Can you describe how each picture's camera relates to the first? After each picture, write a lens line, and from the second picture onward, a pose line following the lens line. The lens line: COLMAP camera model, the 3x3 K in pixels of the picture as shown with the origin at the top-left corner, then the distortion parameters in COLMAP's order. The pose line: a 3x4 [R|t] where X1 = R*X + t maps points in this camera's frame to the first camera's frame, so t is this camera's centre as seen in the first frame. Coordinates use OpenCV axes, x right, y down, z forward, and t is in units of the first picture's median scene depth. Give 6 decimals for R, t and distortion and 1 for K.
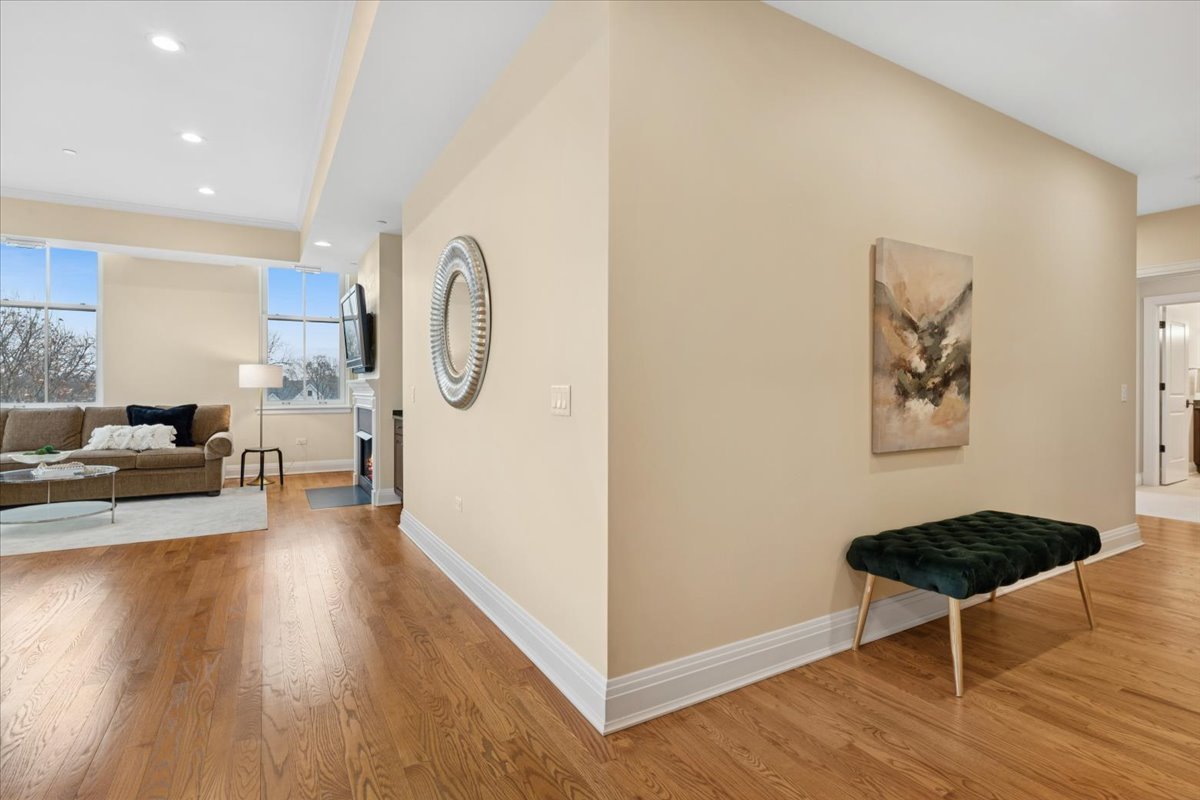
lens RADIAL K [[582.4, 0, 599.4], [0, 582.4, 395.8], [0, 0, 1]] dist [0.000551, -0.000092]
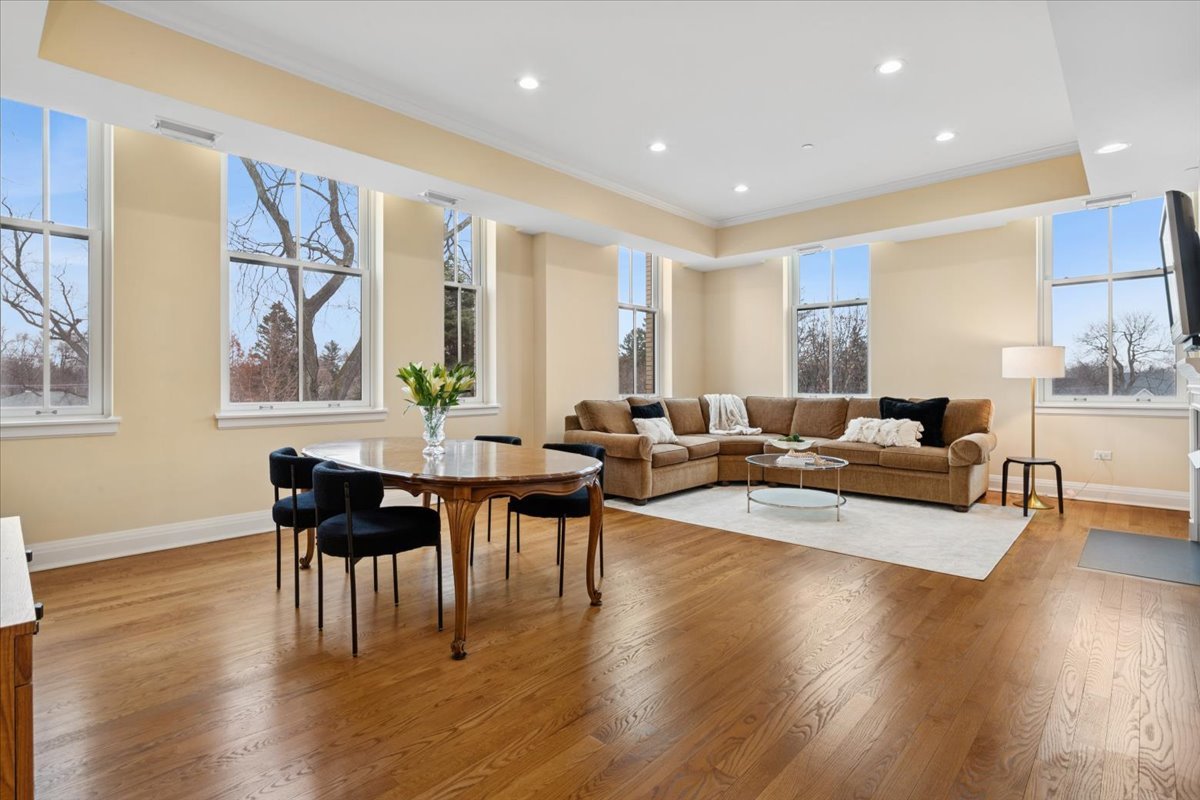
lens RADIAL K [[580.6, 0, 603.9], [0, 580.6, 384.1], [0, 0, 1]] dist [-0.001976, -0.000438]
pose [[0.295908, 0.000315, -0.955216, -0.036543], [-0.010098, 0.999945, -0.002799, 0.002029], [0.955163, 0.010474, 0.295895, 0.279930]]
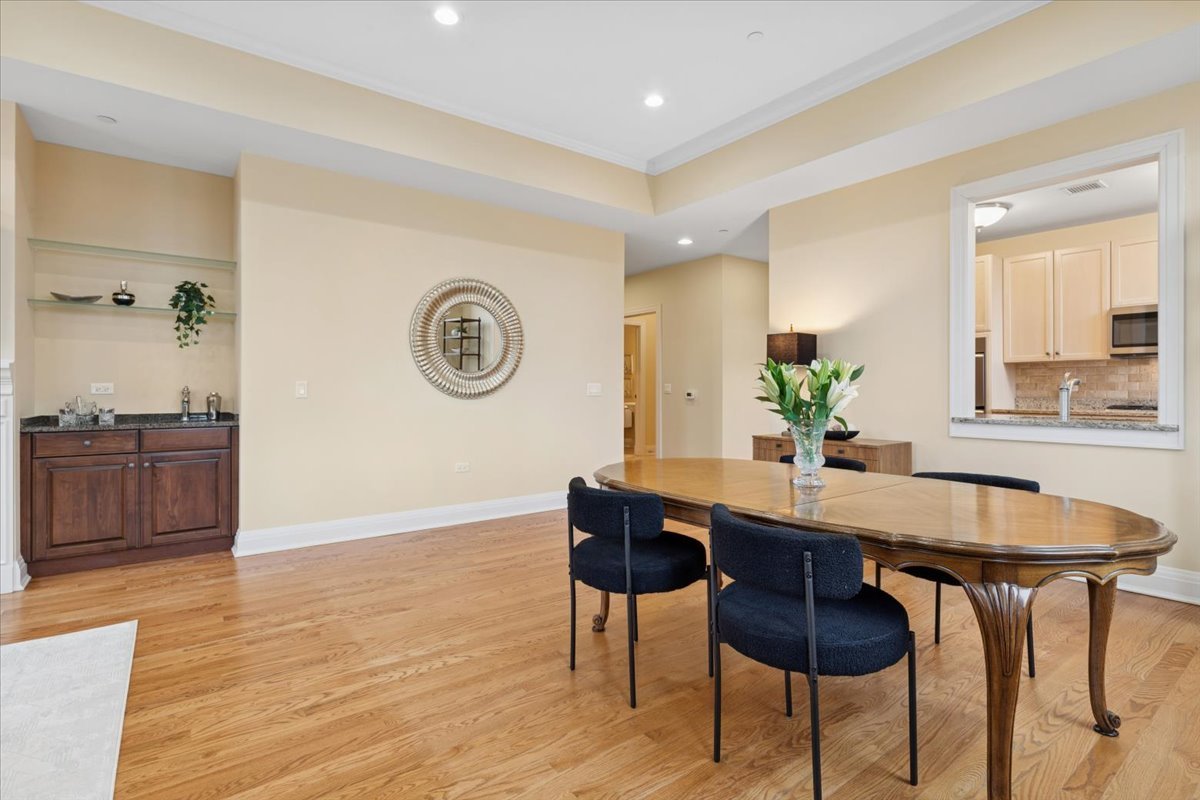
lens RADIAL K [[577.1, 0, 603.7], [0, 577.1, 389.2], [0, 0, 1]] dist [-0.000613, -0.000193]
pose [[-0.119282, 0.001778, 0.992859, -0.898981], [0.009955, 0.999950, -0.000595, 0.001290], [-0.992811, 0.009813, -0.119294, 0.457535]]
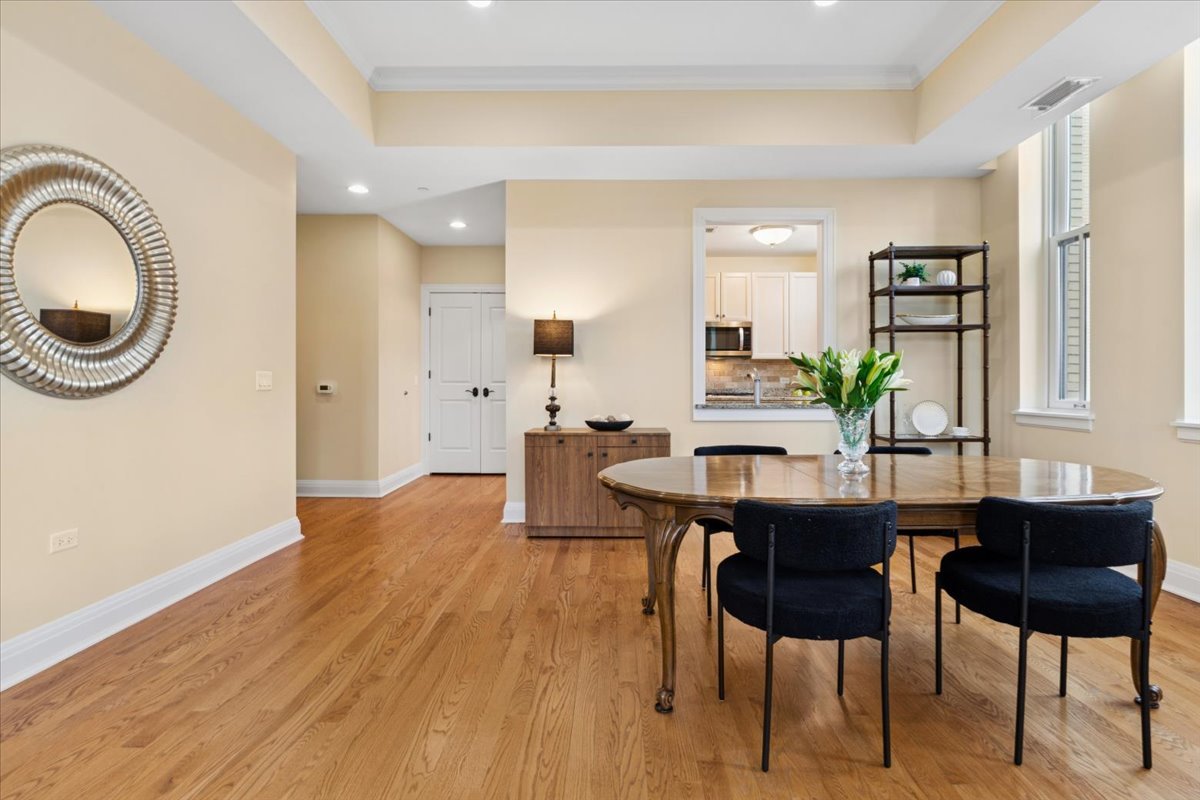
lens RADIAL K [[580.6, 0, 603.9], [0, 580.6, 384.1], [0, 0, 1]] dist [-0.001976, -0.000438]
pose [[-0.861305, 0.000517, 0.508087, -0.608826], [0.006582, 0.999927, 0.010142, 0.001264], [-0.508045, 0.012080, -0.861246, 0.691109]]
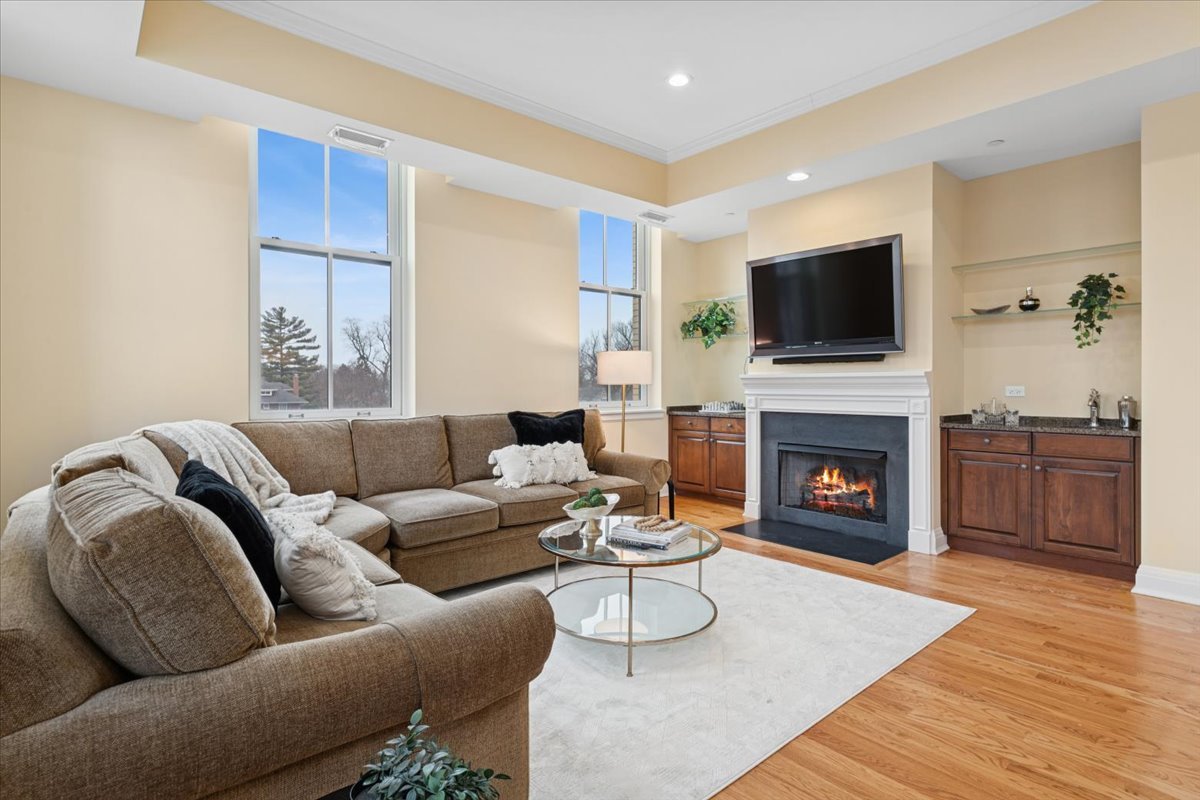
lens RADIAL K [[596.5, 0, 597.5], [0, 596.5, 388.9], [0, 0, 1]] dist [0.001746, -0.000185]
pose [[0.983369, -0.001260, 0.181615, -0.814848], [0.002517, 0.999974, -0.006693, -0.004320], [-0.181602, 0.007038, 0.983347, 0.336376]]
